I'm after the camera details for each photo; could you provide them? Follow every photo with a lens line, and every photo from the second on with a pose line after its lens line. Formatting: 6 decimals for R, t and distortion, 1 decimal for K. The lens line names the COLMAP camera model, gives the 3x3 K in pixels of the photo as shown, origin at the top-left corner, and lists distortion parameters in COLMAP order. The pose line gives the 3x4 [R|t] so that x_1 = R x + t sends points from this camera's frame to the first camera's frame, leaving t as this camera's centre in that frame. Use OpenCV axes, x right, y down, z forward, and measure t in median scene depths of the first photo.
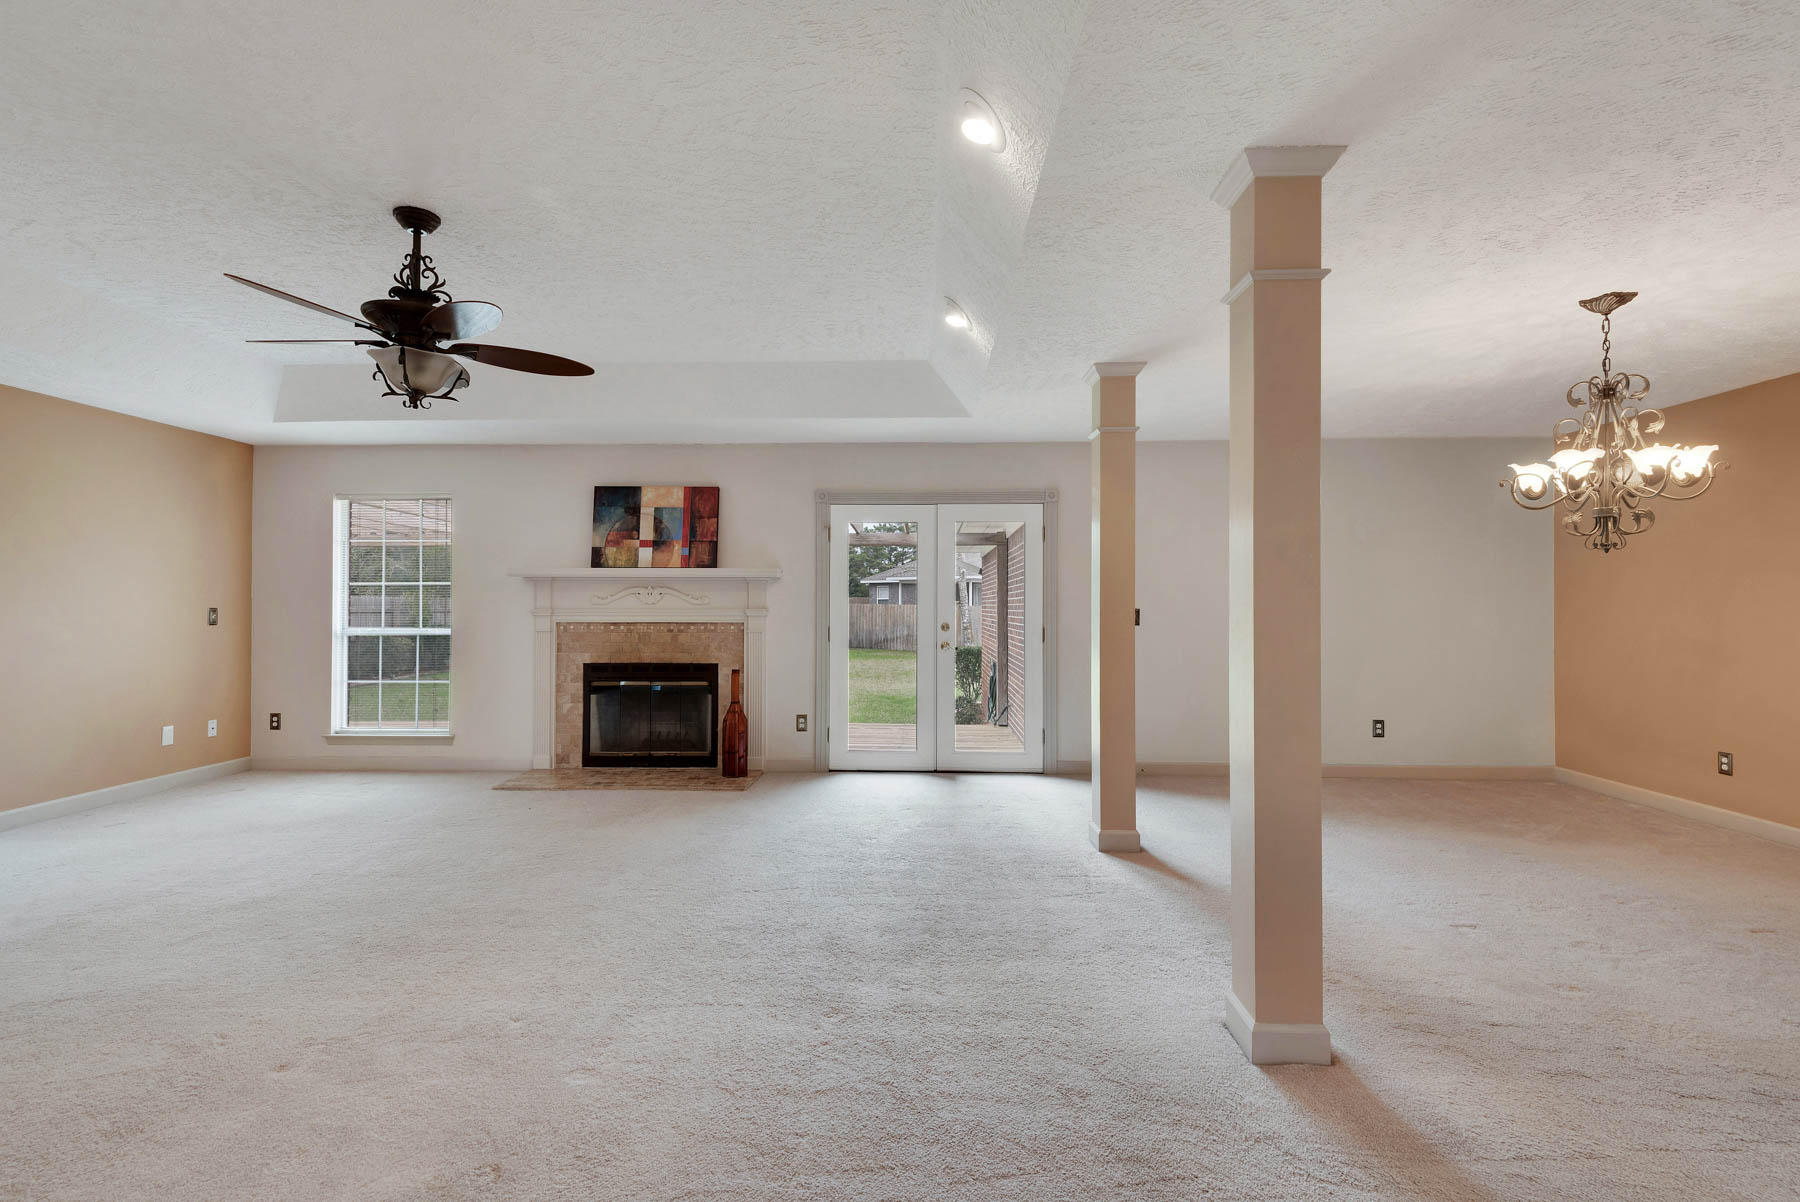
lens RADIAL K [[814.0, 0, 897.3], [0, 814.0, 599.5], [0, 0, 1]] dist [0.016371, -0.000663]
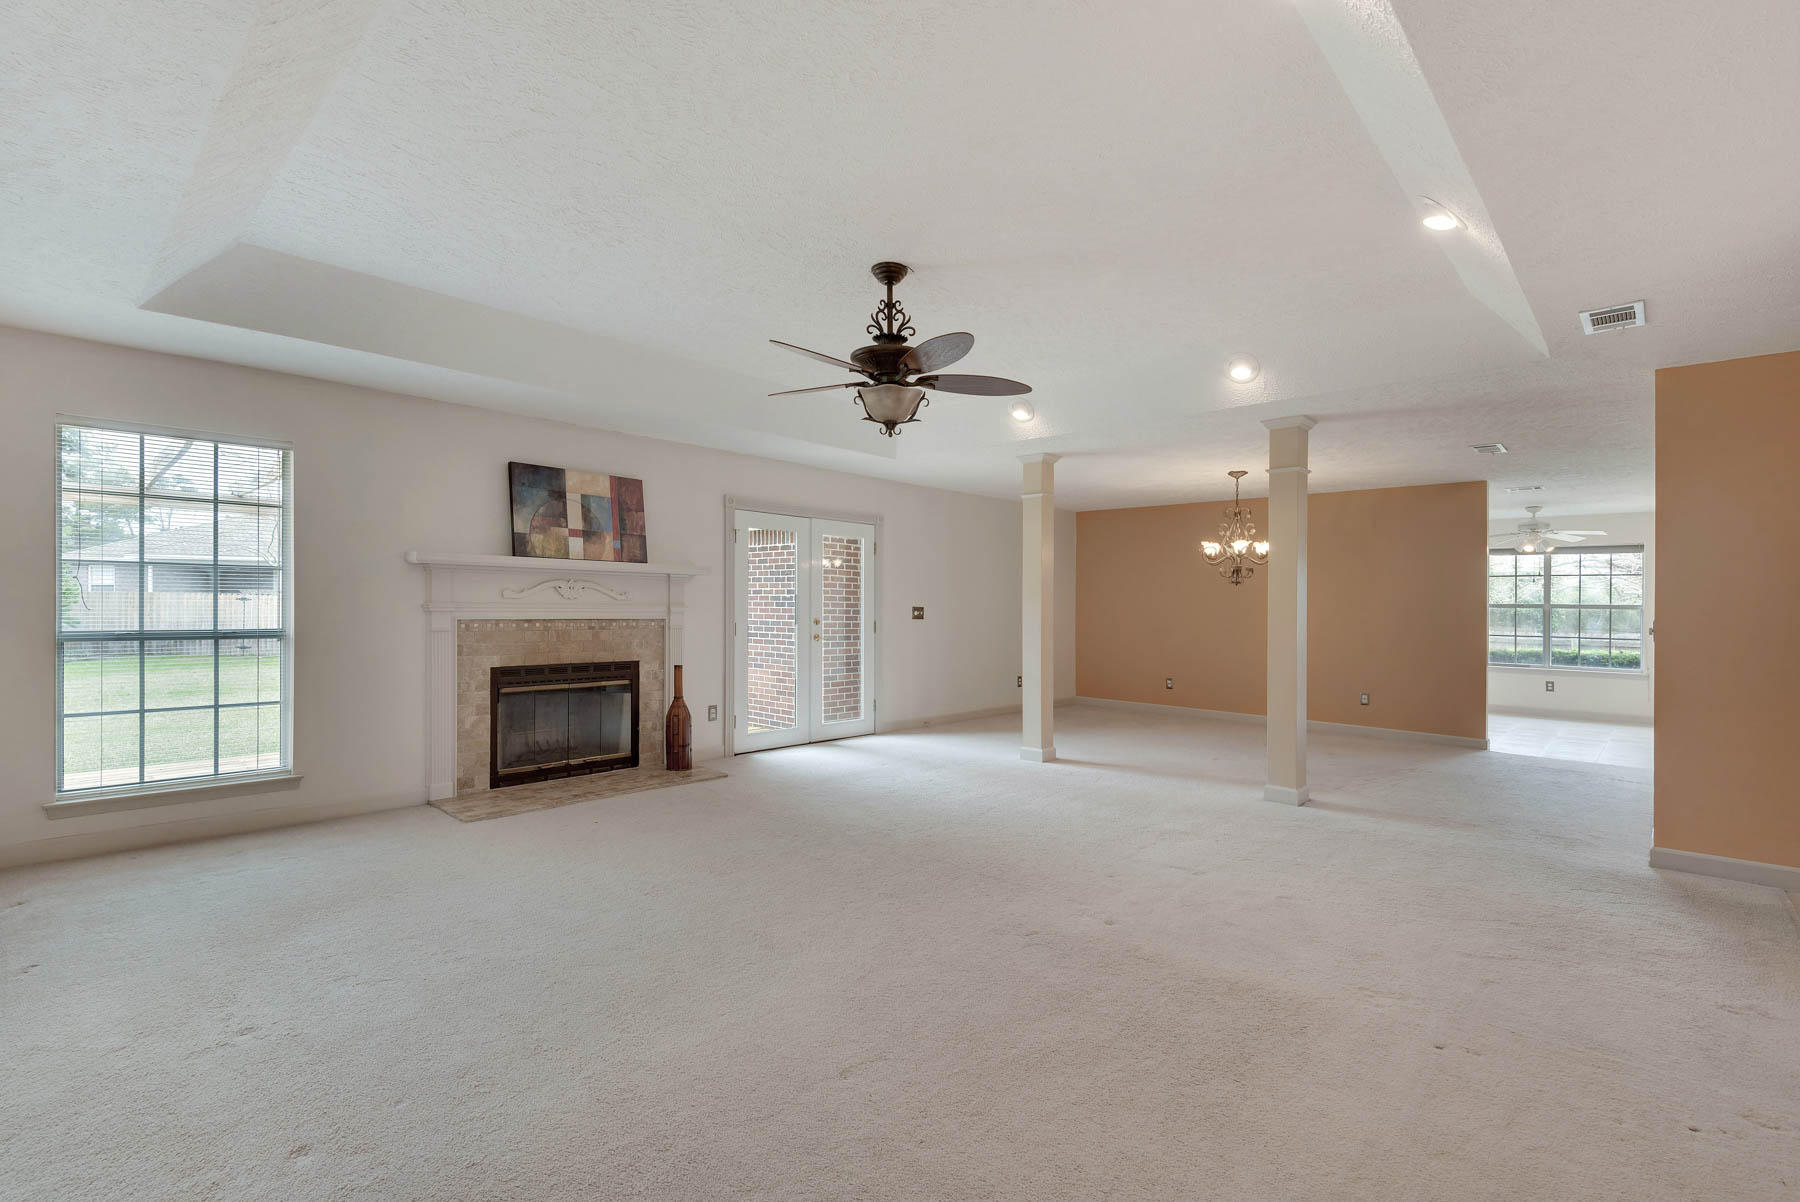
lens RADIAL K [[814.0, 0, 912.9], [0, 814.0, 600.5], [0, 0, 1]] dist [0.016371, -0.000663]
pose [[0.658185, 0.012035, 0.752760, -0.742427], [-0.019792, 0.999803, 0.001321, -0.001557], [-0.752596, -0.015768, 0.658294, 0.109518]]
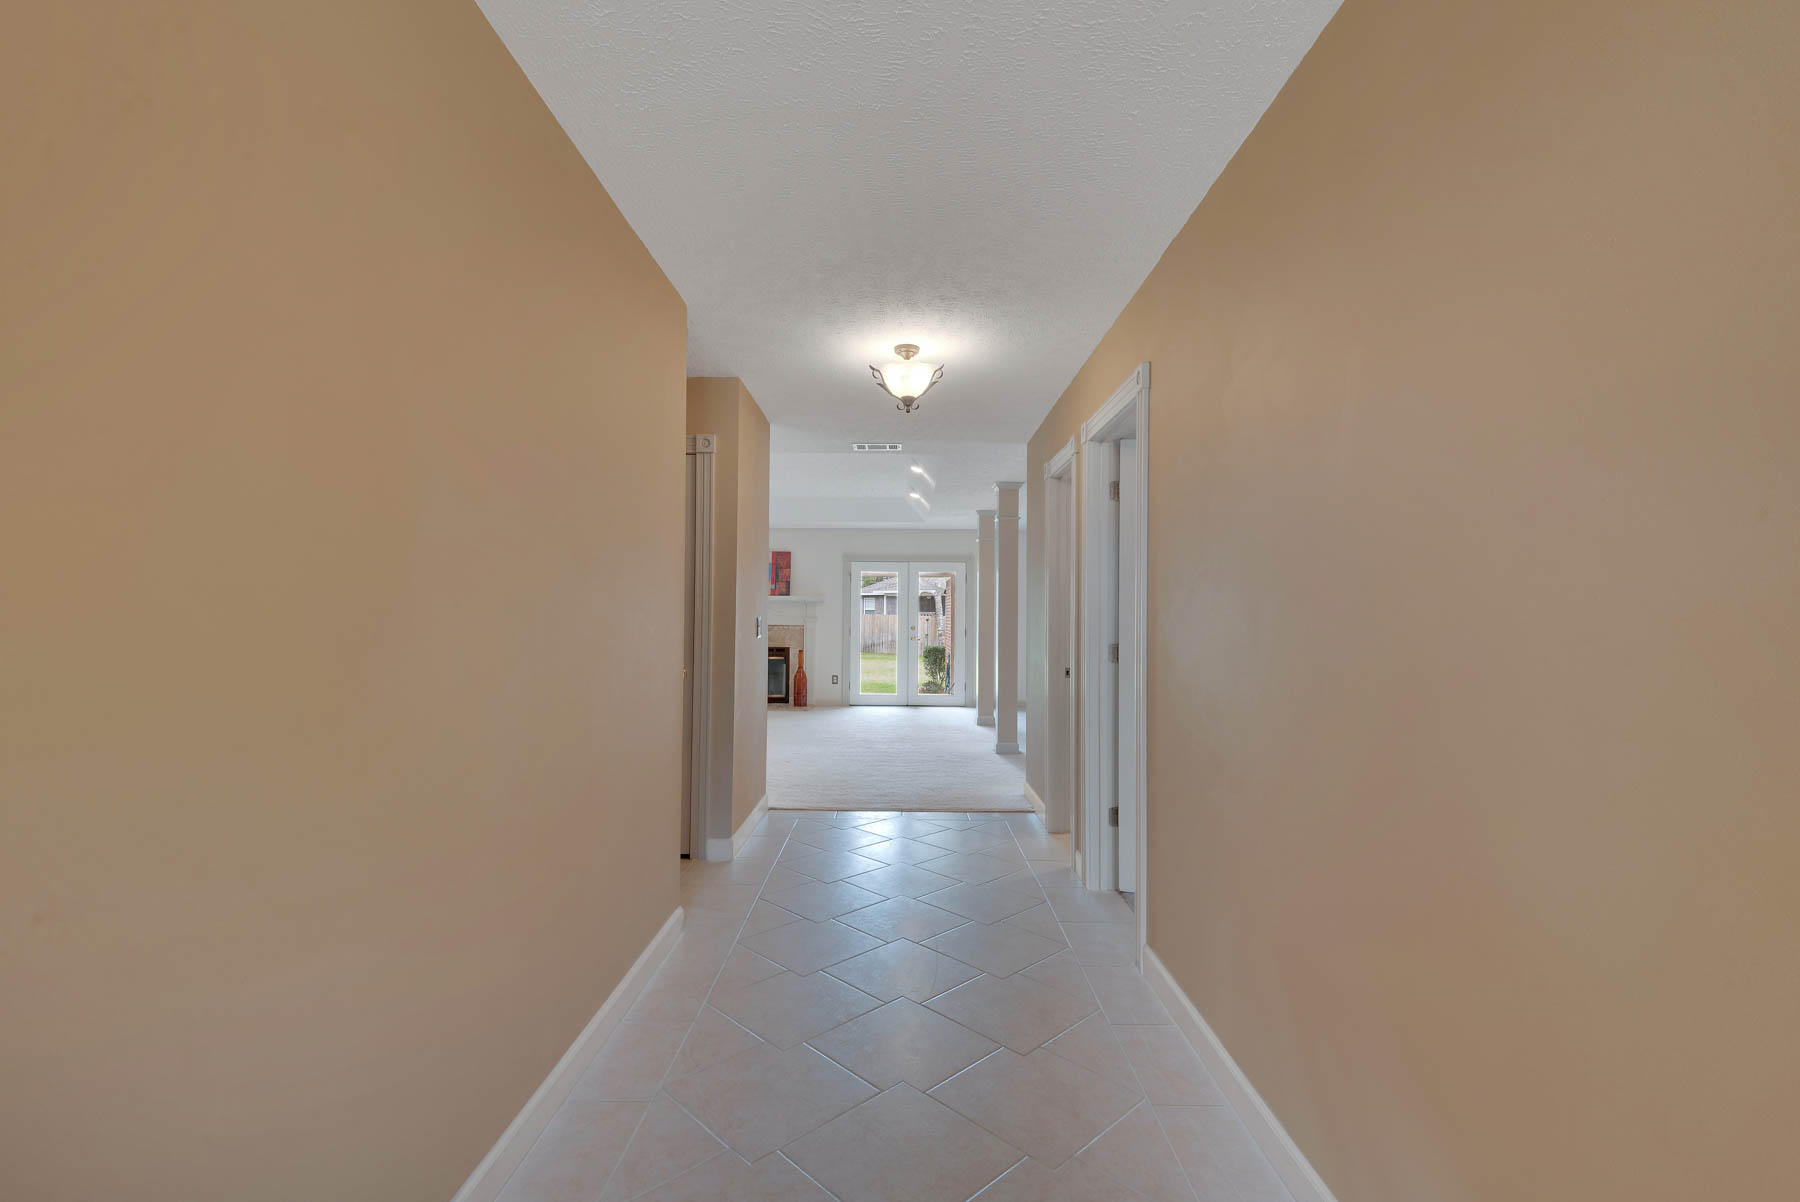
lens RADIAL K [[814.0, 0, 911.7], [0, 814.0, 607.8], [0, 0, 1]] dist [0.016371, -0.000663]
pose [[0.999257, 0.006436, 0.037996, -0.014795], [-0.006376, 0.999978, -0.001697, -0.009523], [-0.038006, 0.001454, 0.999276, -0.850550]]
